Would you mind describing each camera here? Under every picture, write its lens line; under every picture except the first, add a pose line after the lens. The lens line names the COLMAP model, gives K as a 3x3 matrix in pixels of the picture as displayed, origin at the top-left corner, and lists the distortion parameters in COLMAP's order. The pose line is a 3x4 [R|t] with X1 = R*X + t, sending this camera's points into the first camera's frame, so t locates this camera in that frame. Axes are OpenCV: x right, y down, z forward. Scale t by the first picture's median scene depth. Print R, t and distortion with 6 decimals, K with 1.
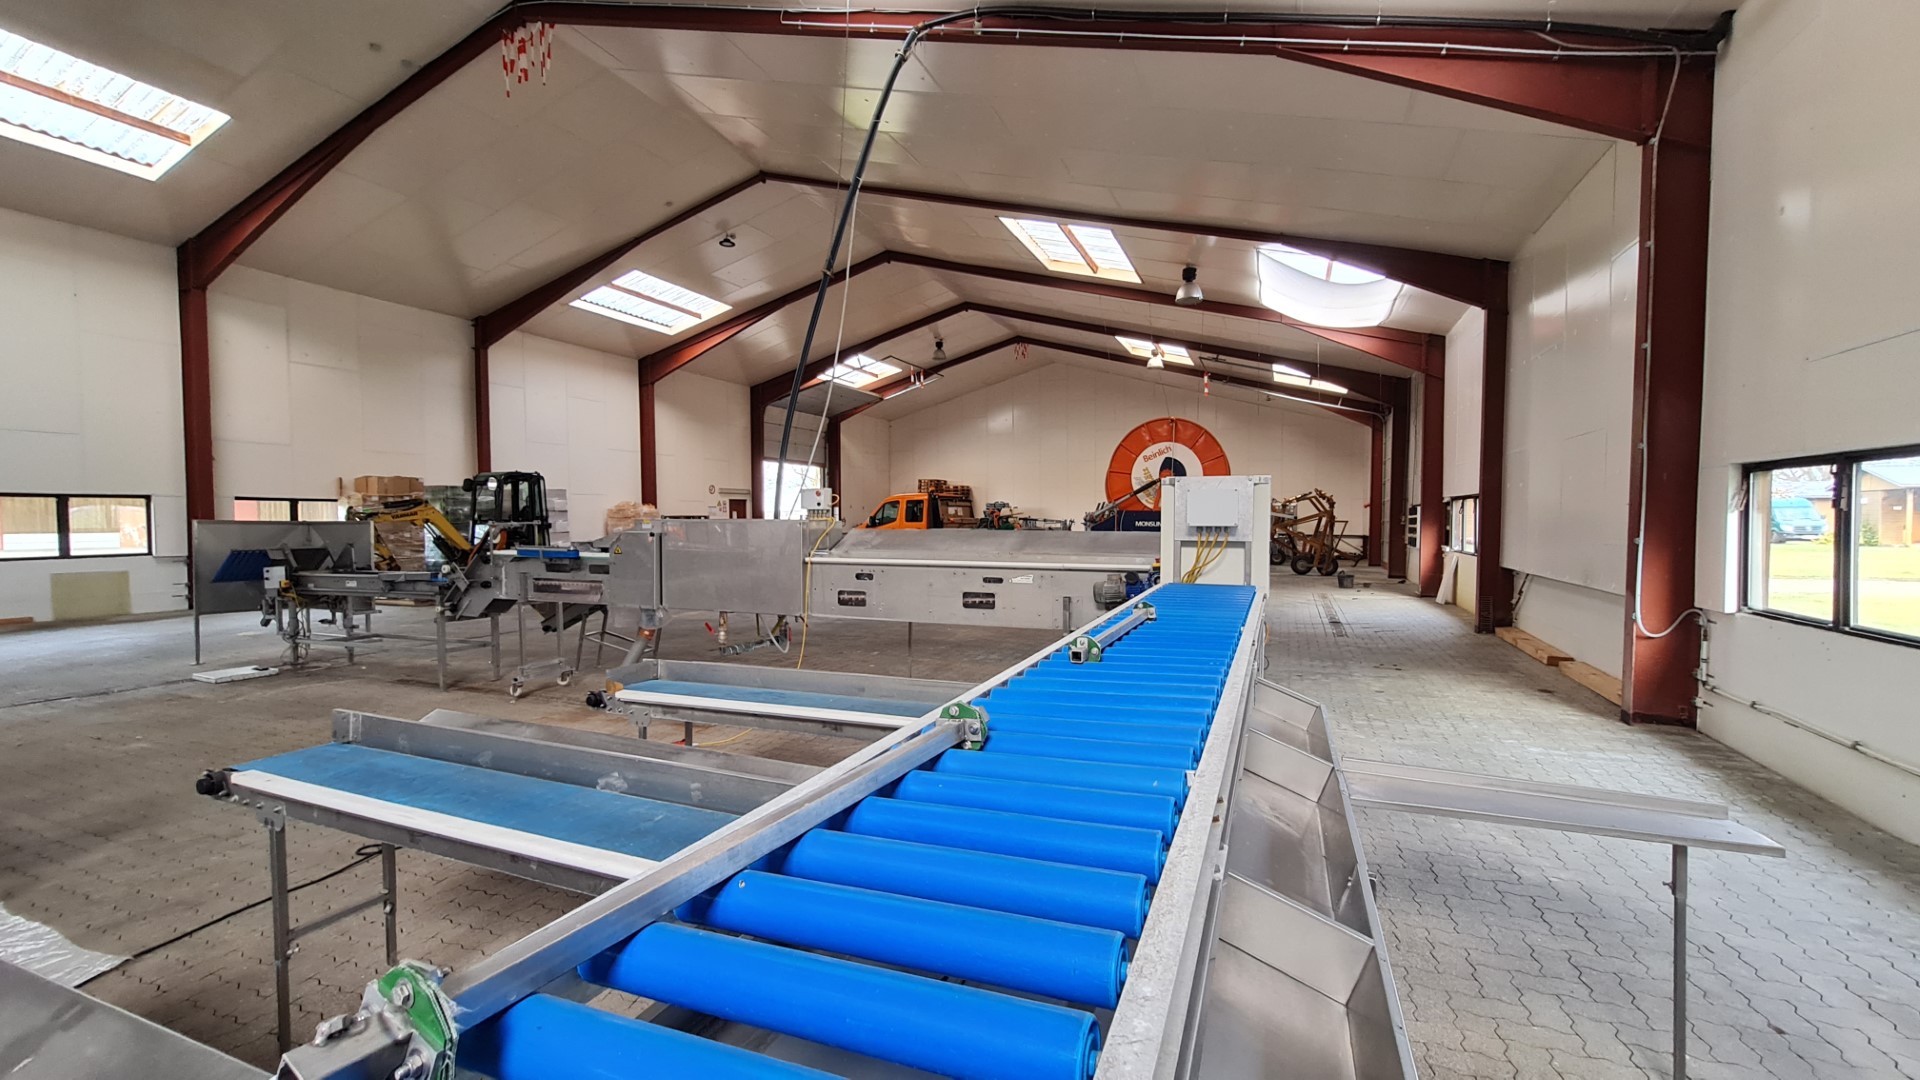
lens RADIAL K [[782.9, 0, 967.5], [0, 782.9, 544.0], [0, 0, 1]] dist [0.000440, -0.000172]
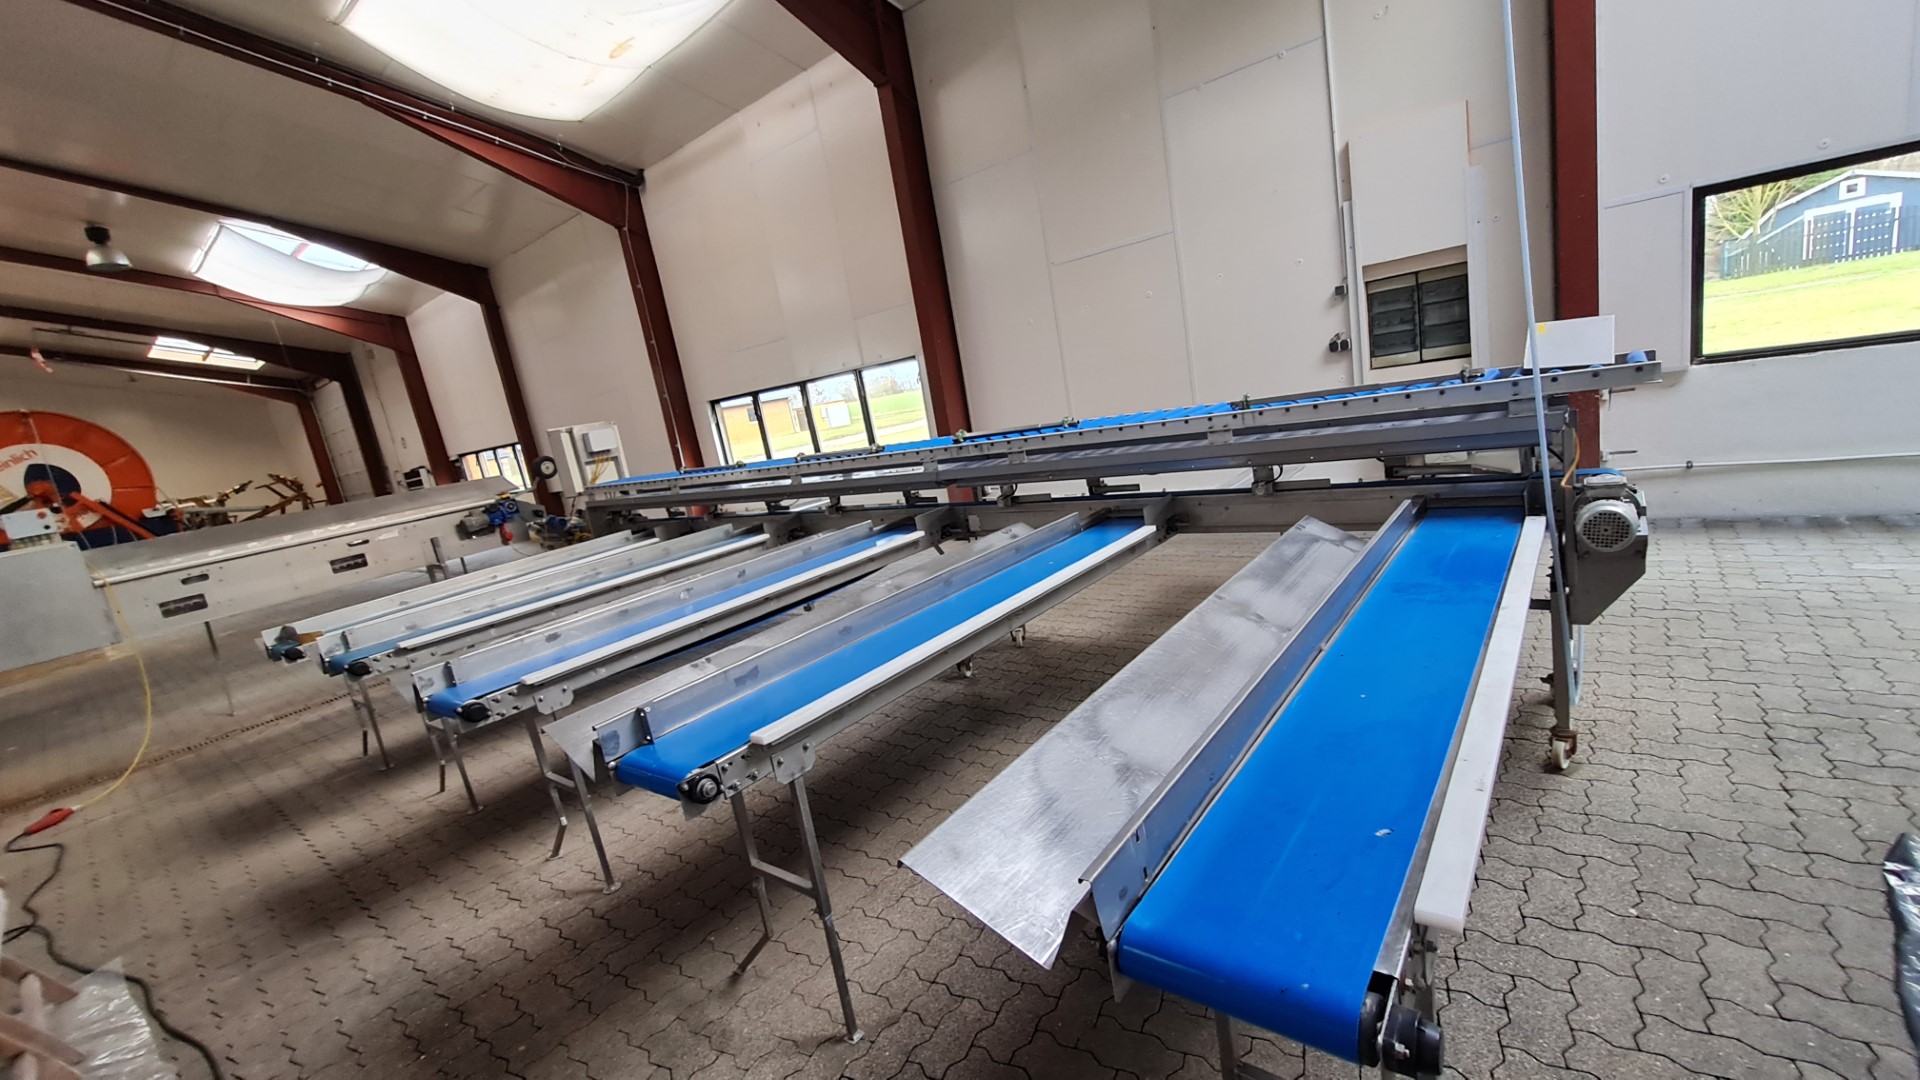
lens RADIAL K [[782.9, 0, 972.5], [0, 782.9, 544.6], [0, 0, 1]] dist [0.000440, -0.000172]
pose [[0.279451, -0.242038, 0.929152, -0.304355], [0.203045, 0.960718, 0.189193, 0.004855], [-0.938445, 0.135789, 0.317619, -0.095650]]
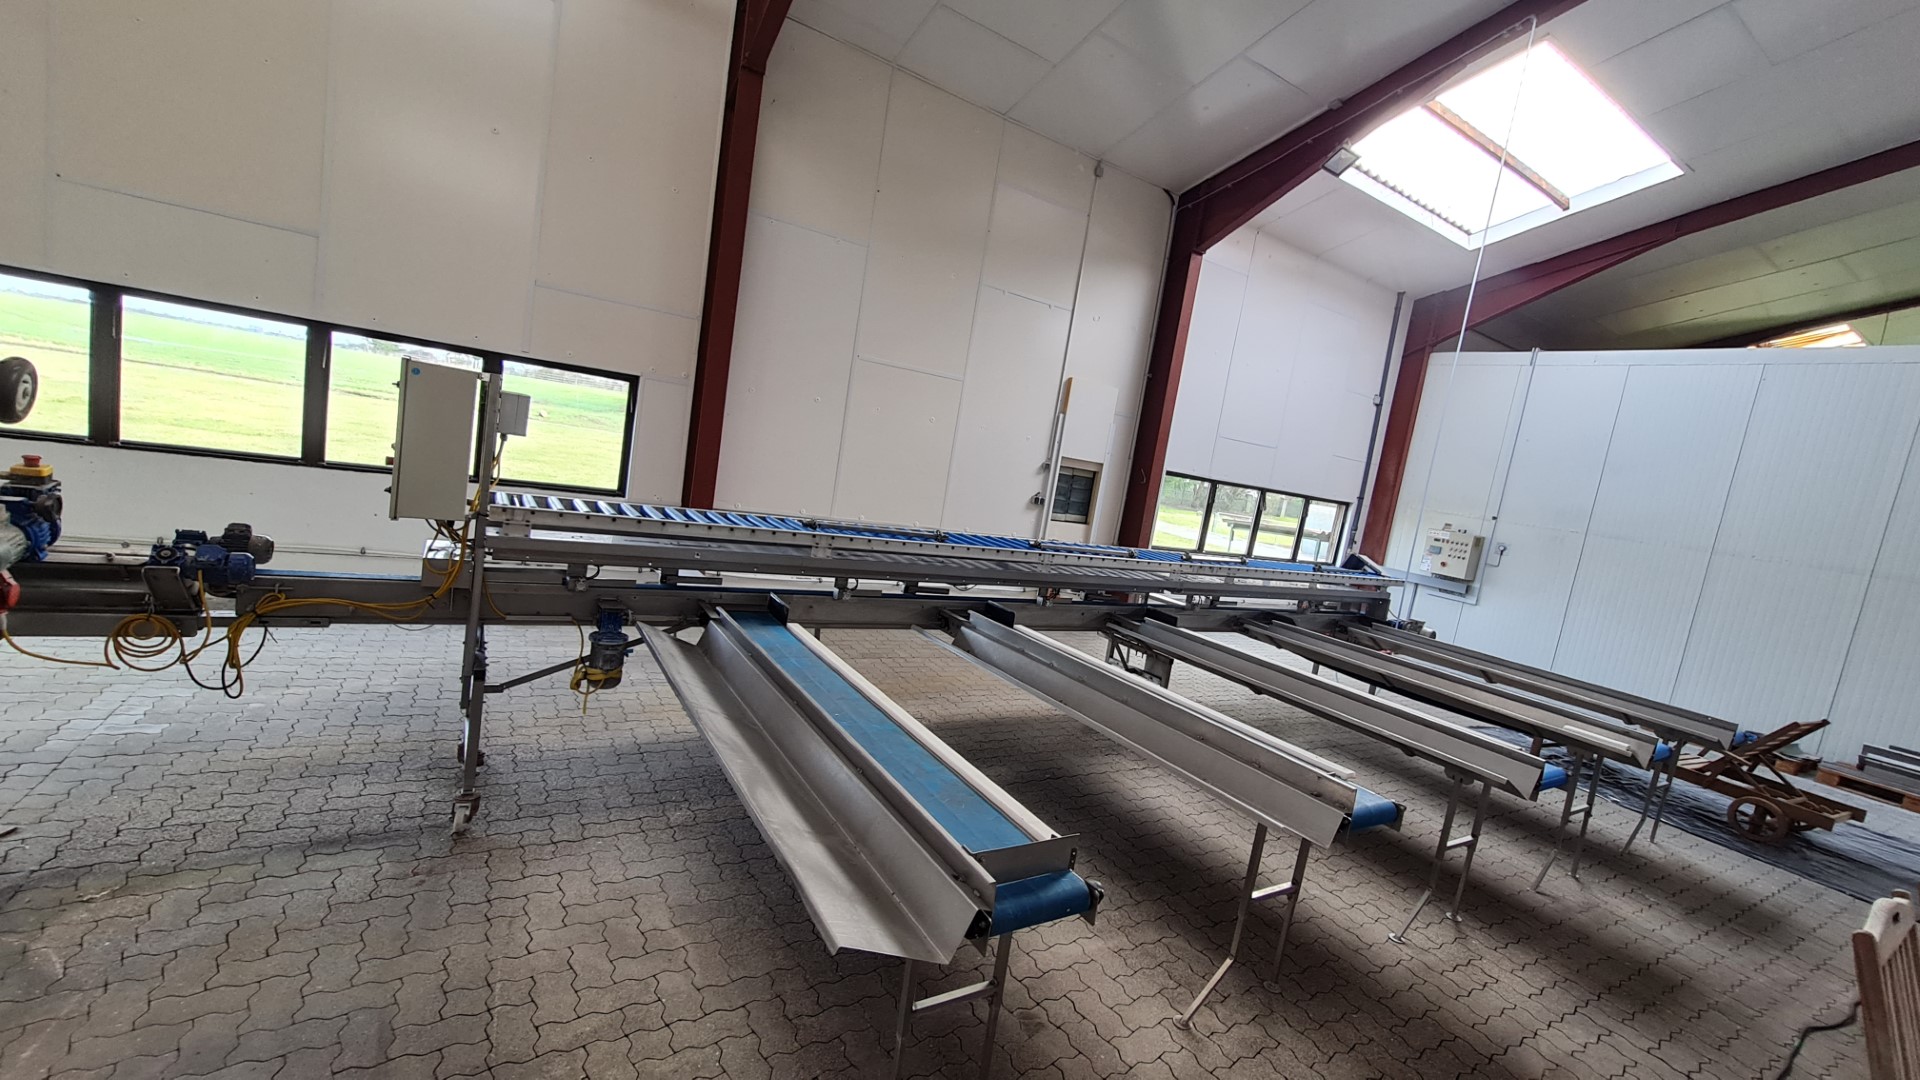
lens RADIAL K [[782.9, 0, 968.5], [0, 782.9, 549.0], [0, 0, 1]] dist [0.000440, -0.000172]
pose [[-0.802529, -0.196598, 0.563291, -0.160950], [-0.136489, 0.979608, 0.147442, -0.023176], [-0.580791, 0.041443, -0.812997, 0.350849]]
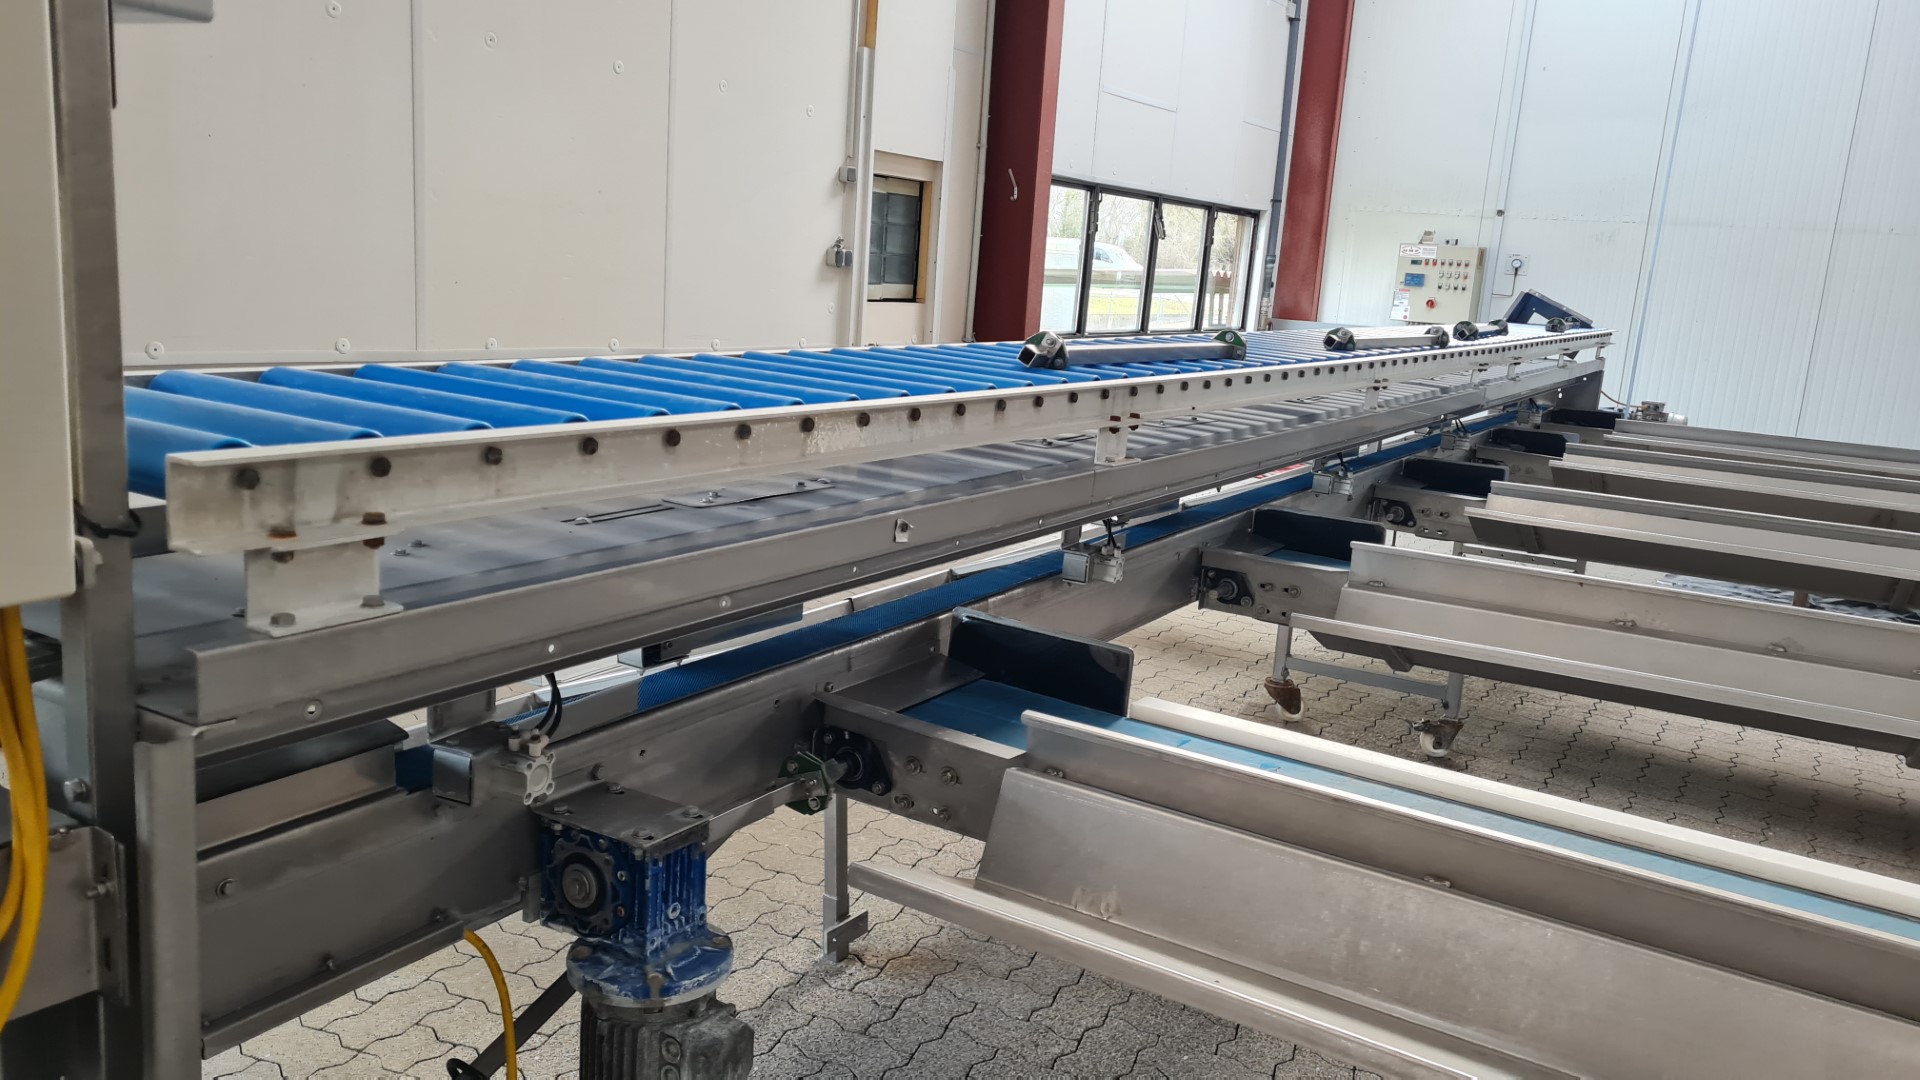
lens RADIAL K [[1435.4, 0, 975.0], [0, 1435.4, 549.2], [0, 0, 1]] dist [0.067928, -0.041139]
pose [[-0.988234, -0.093595, 0.120969, 0.025274], [-0.063502, 0.970596, 0.232186, 0.000901], [-0.139143, 0.221773, -0.965120, 0.310437]]
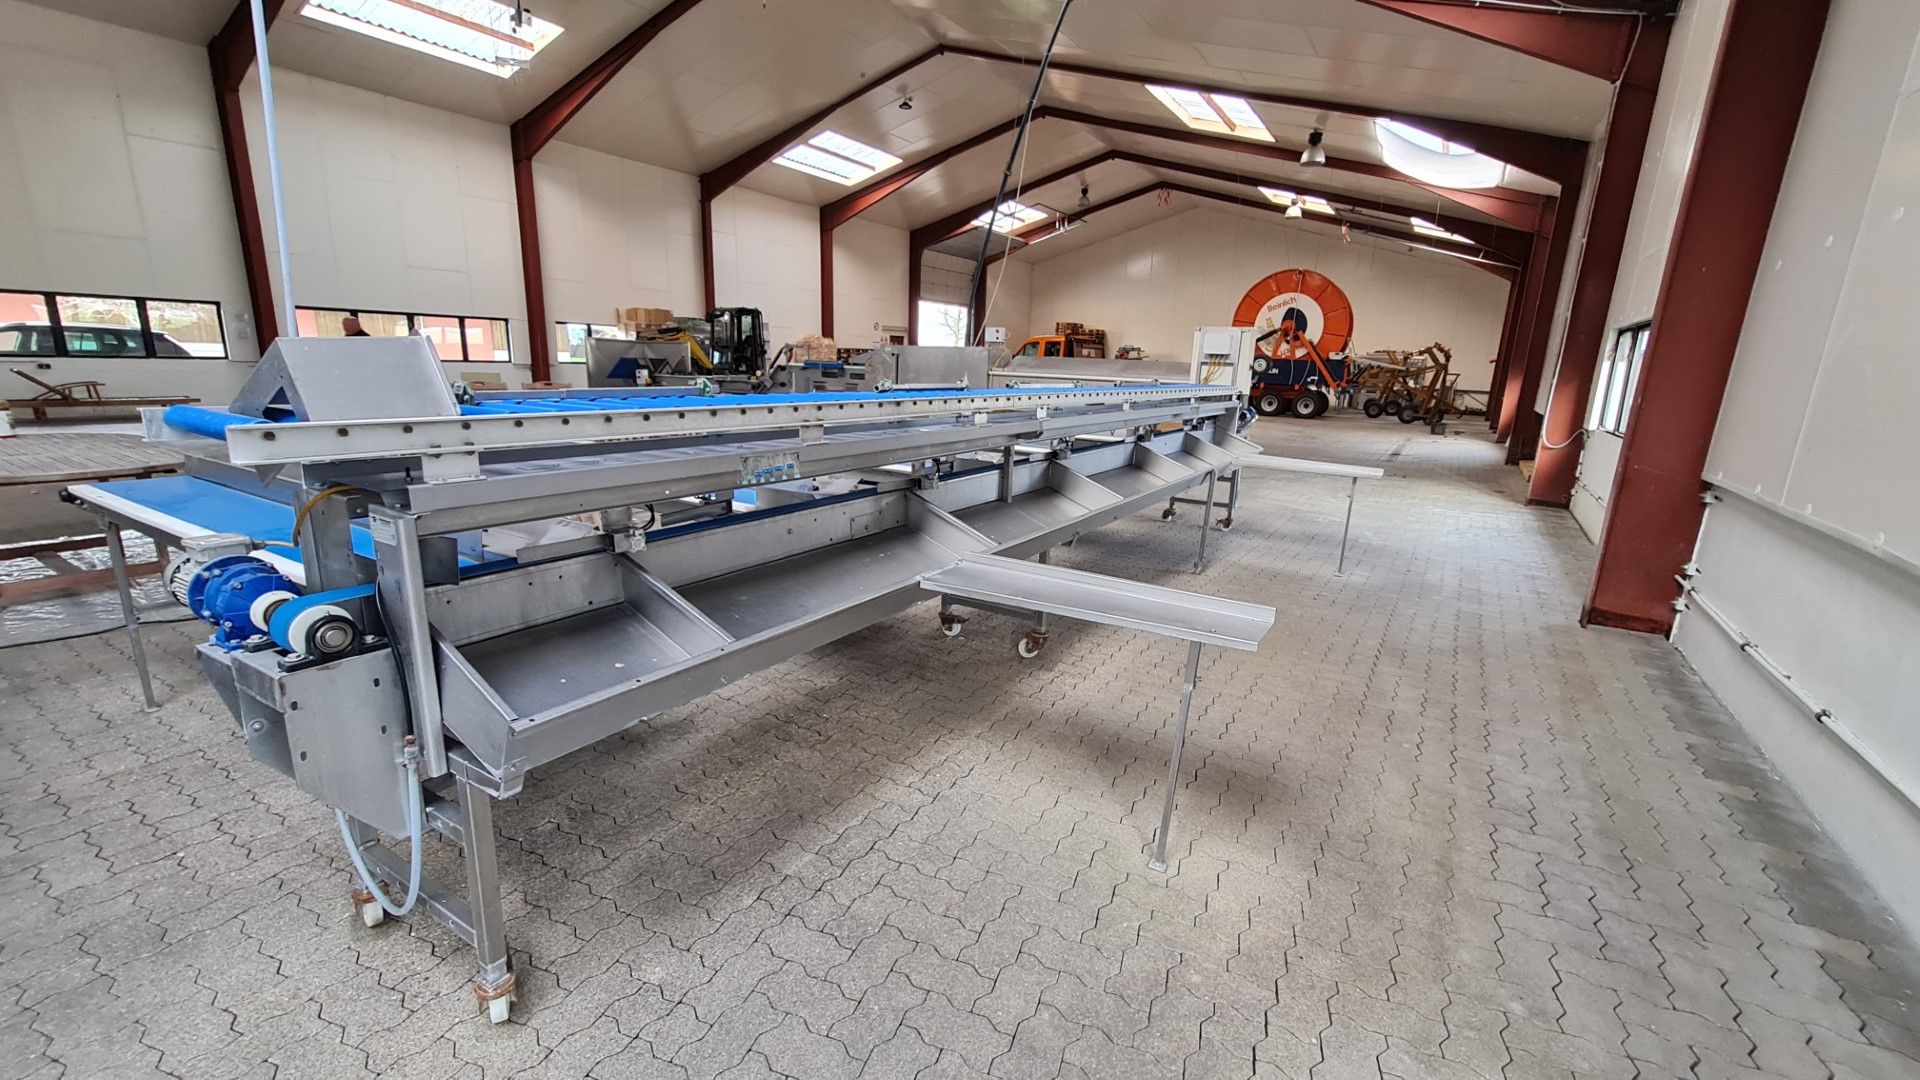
lens RADIAL K [[782.9, 0, 966.5], [0, 782.9, 548.2], [0, 0, 1]] dist [0.000440, -0.000172]
pose [[0.985209, 0.073335, -0.154872, 0.010362], [-0.041108, 0.978551, 0.201860, 0.020283], [0.166353, -0.192508, 0.967092, -0.262807]]
